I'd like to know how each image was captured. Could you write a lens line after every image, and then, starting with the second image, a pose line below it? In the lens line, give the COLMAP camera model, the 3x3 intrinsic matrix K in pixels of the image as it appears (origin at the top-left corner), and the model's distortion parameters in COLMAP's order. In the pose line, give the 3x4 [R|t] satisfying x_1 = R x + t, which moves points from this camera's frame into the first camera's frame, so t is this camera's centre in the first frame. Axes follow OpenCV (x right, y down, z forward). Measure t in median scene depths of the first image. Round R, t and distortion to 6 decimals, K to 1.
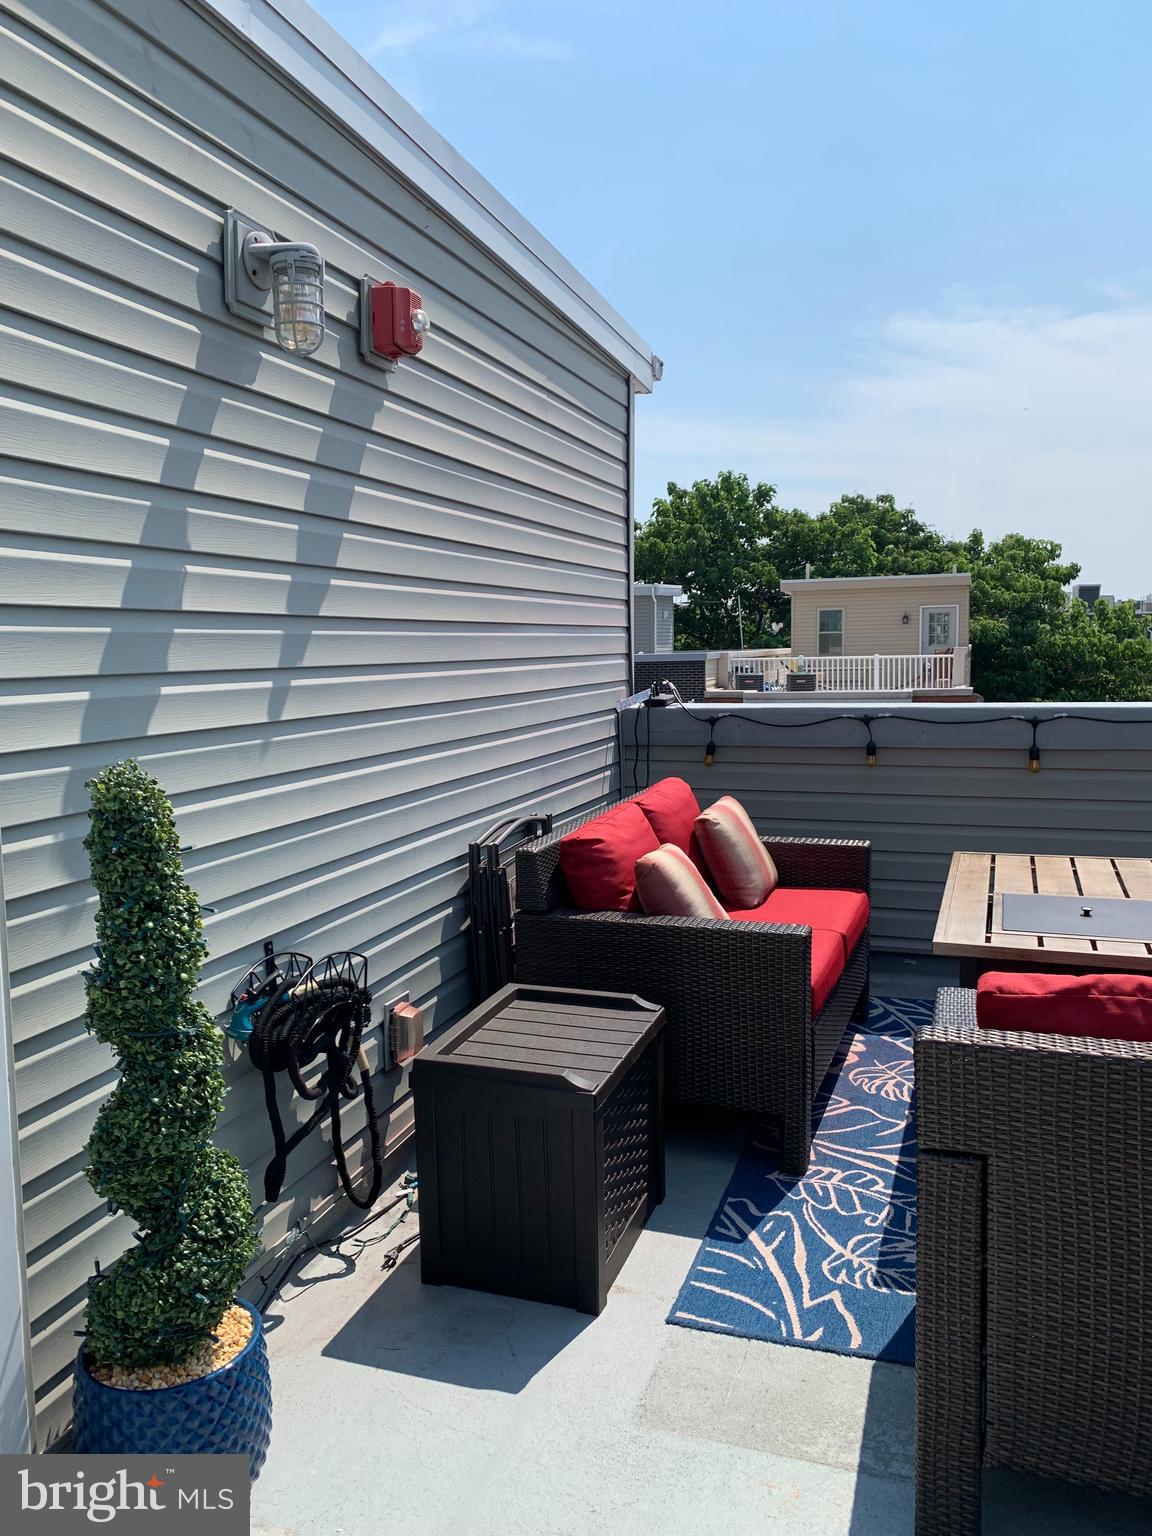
lens RADIAL K [[1155.2, 0, 567.0], [0, 1155.2, 759.7], [0, 0, 1]] dist [0.012606, -0.007874]
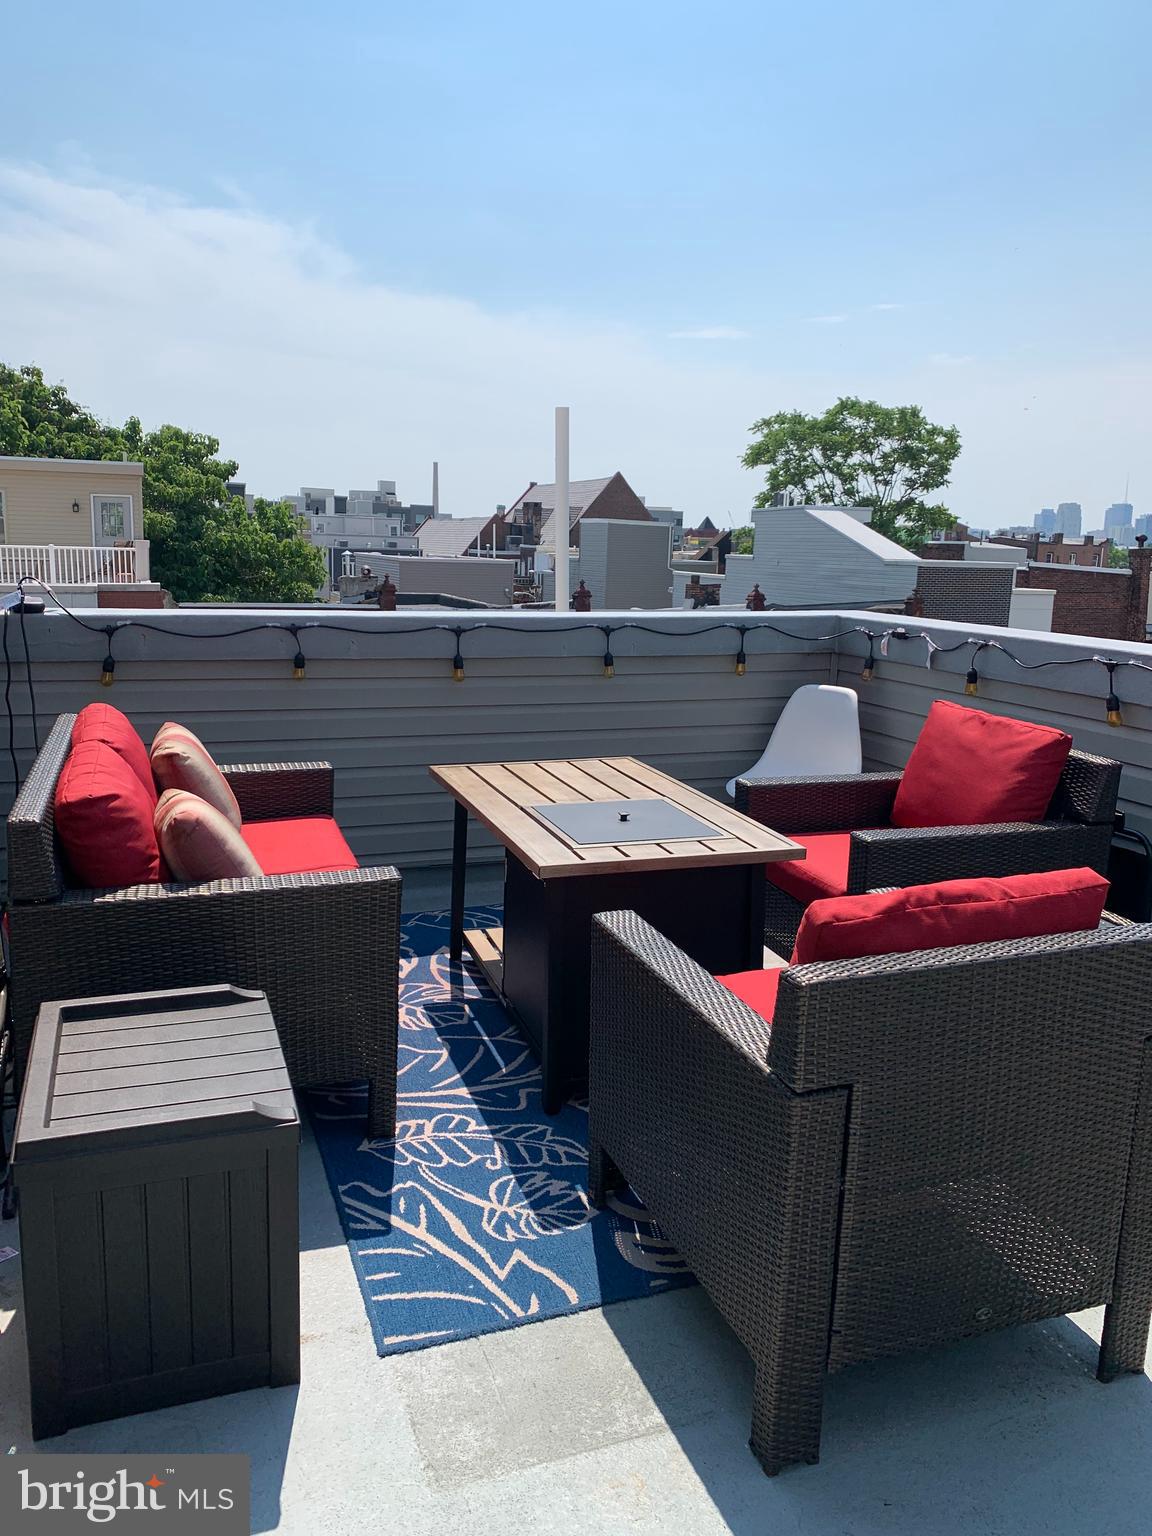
lens RADIAL K [[1155.2, 0, 567.0], [0, 1155.2, 759.7], [0, 0, 1]] dist [0.012606, -0.007874]
pose [[0.763241, -0.080109, 0.641129, -0.281985], [0.018894, 0.994627, 0.101785, -0.034003], [-0.645838, -0.065573, 0.760653, 0.249207]]
